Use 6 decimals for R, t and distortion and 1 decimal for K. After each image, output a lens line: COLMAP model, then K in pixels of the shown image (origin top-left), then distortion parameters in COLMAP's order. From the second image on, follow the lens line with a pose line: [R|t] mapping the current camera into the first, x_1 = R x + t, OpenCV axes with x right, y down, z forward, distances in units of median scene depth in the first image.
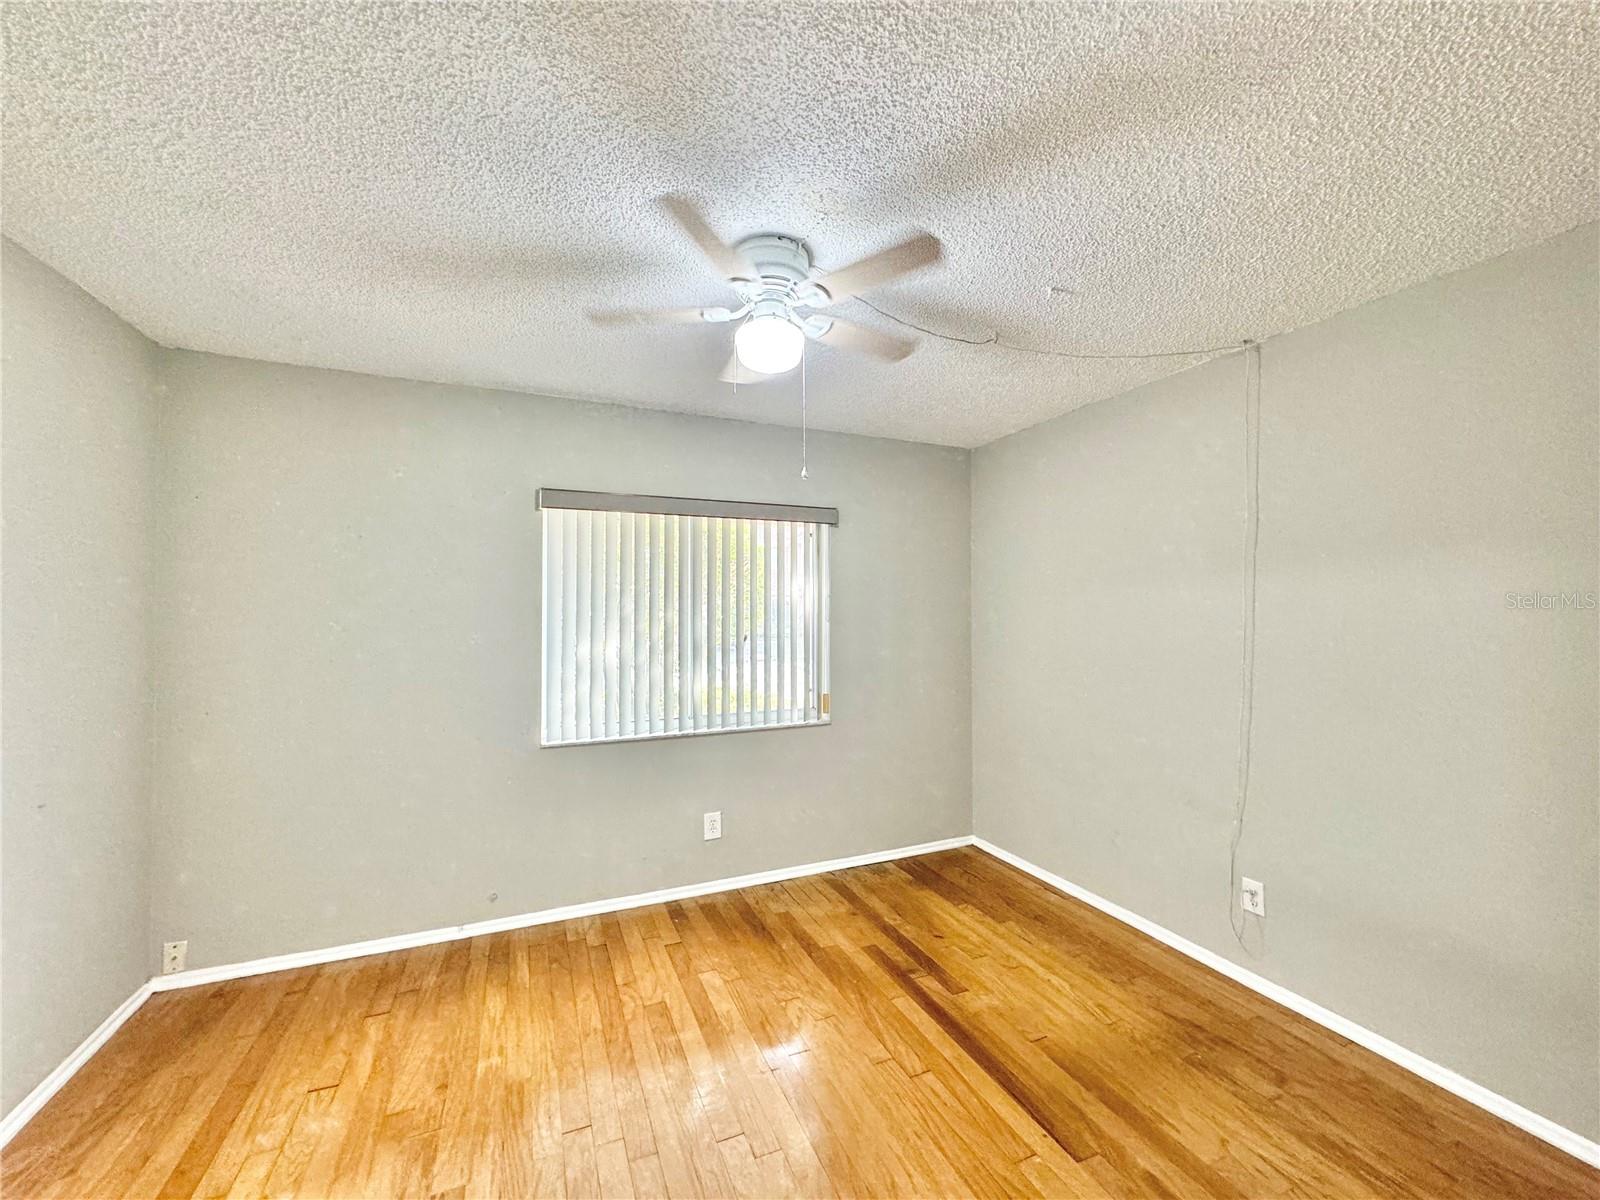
lens RADIAL K [[638.6, 0, 809.0], [0, 638.6, 589.8], [0, 0, 1]] dist [-0.003945, 0.001120]
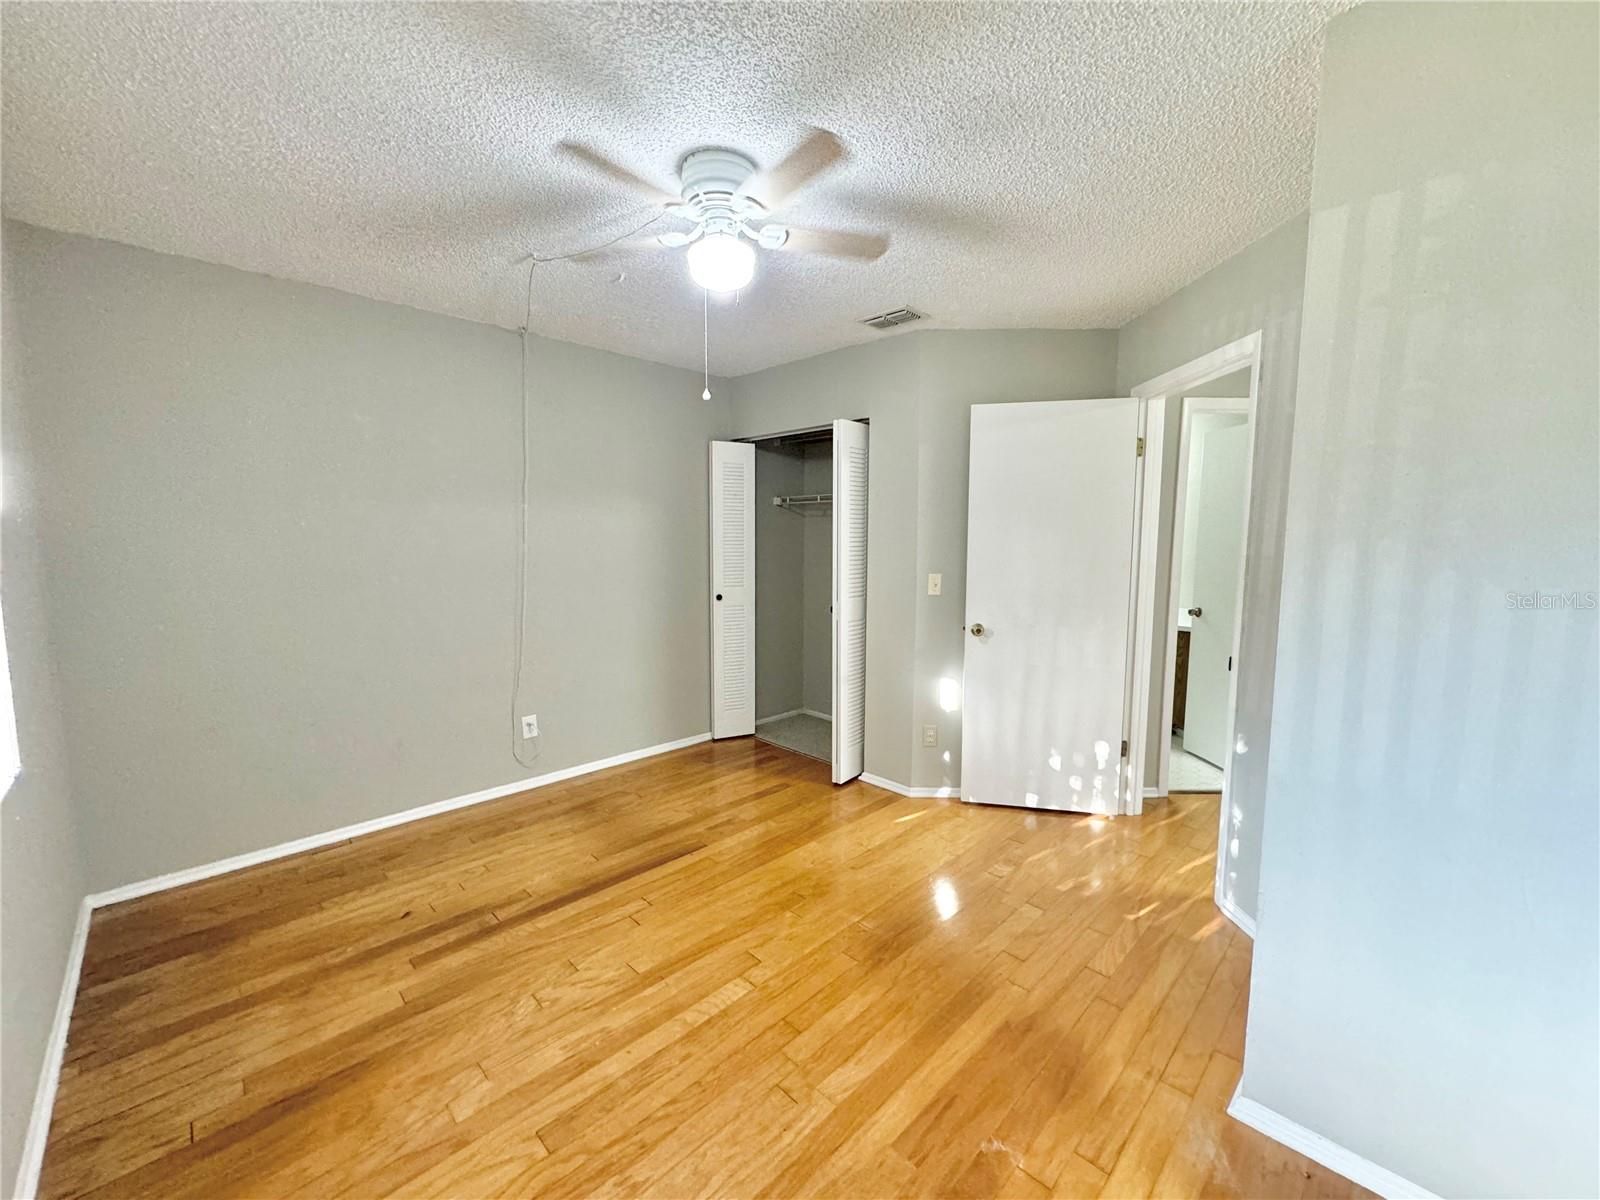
lens RADIAL K [[638.6, 0, 794.0], [0, 638.6, 595.9], [0, 0, 1]] dist [-0.003945, 0.001120]
pose [[-0.352794, -0.089444, 0.931416, -0.825353], [-0.035420, 0.995984, 0.082229, 0.044631], [-0.935031, -0.003981, -0.354545, 0.941822]]
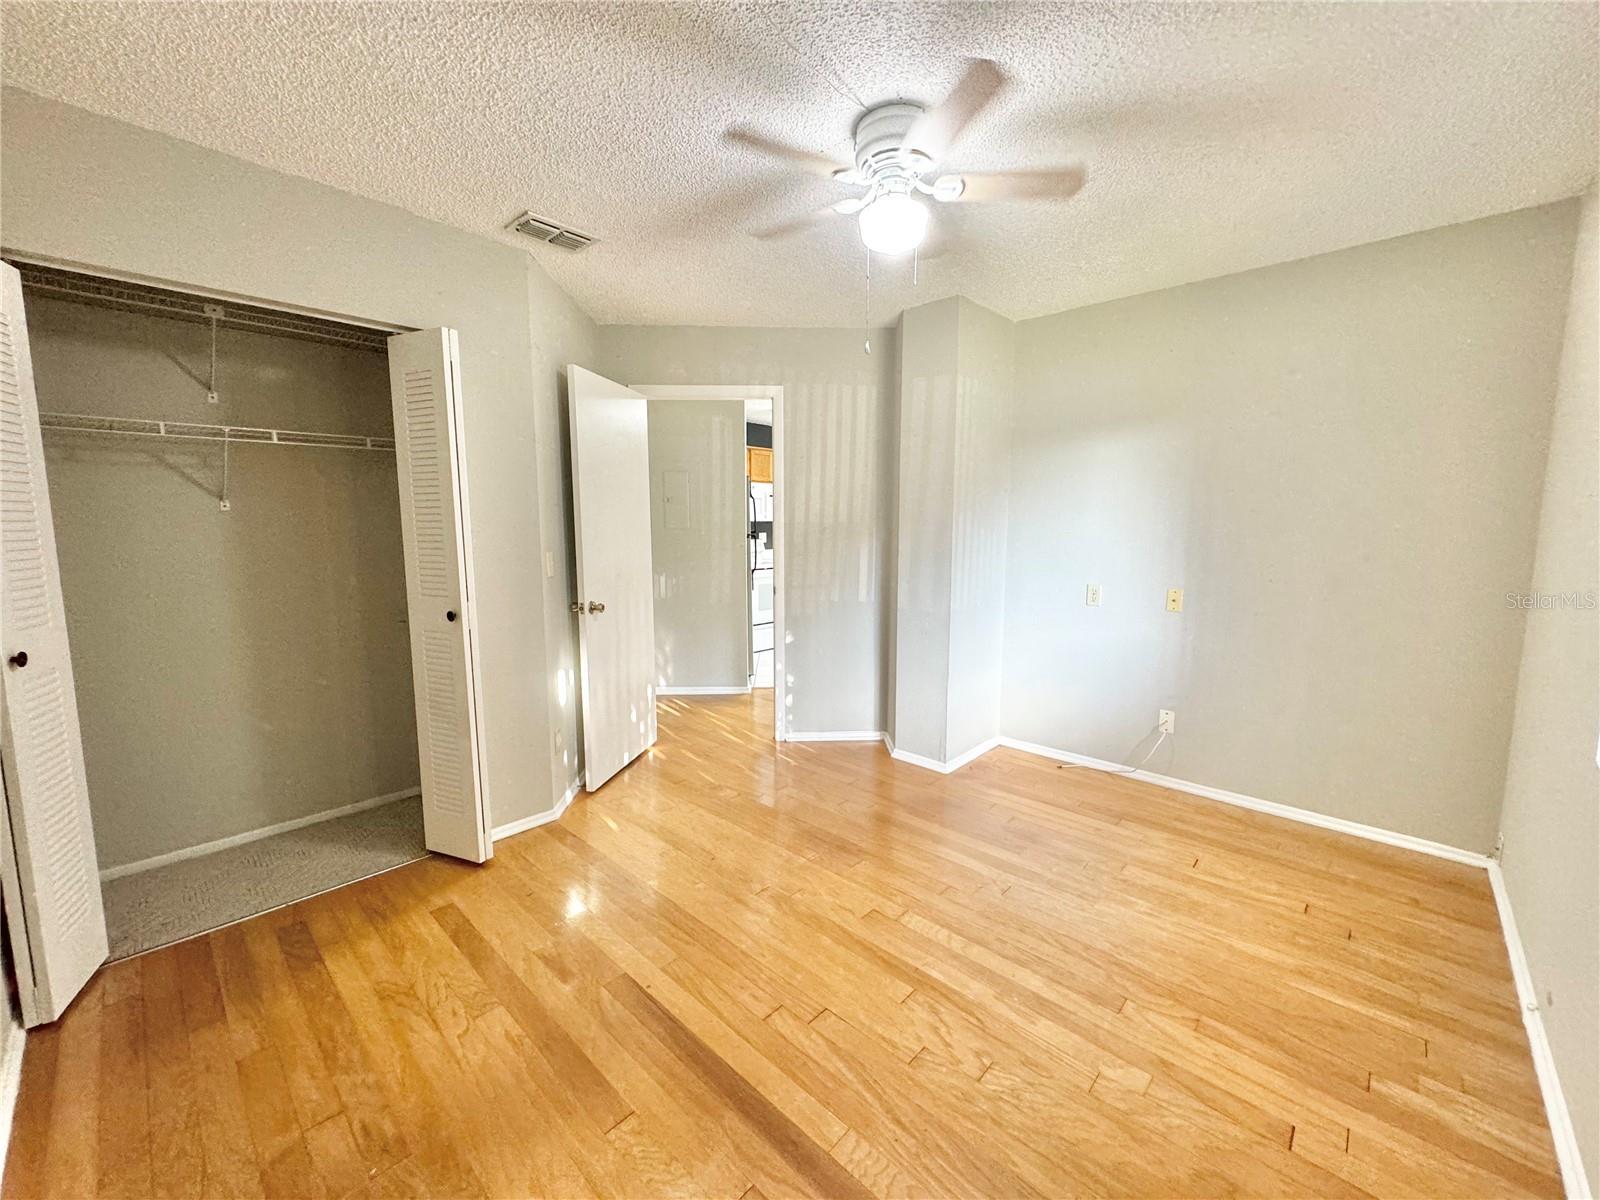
lens RADIAL K [[638.6, 0, 811.8], [0, 638.6, 599.1], [0, 0, 1]] dist [-0.003945, 0.001120]
pose [[-0.917504, 0.046622, -0.394984, 0.358540], [0.012549, 0.996005, 0.088413, 0.087116], [0.397528, 0.076163, -0.914424, 1.434150]]
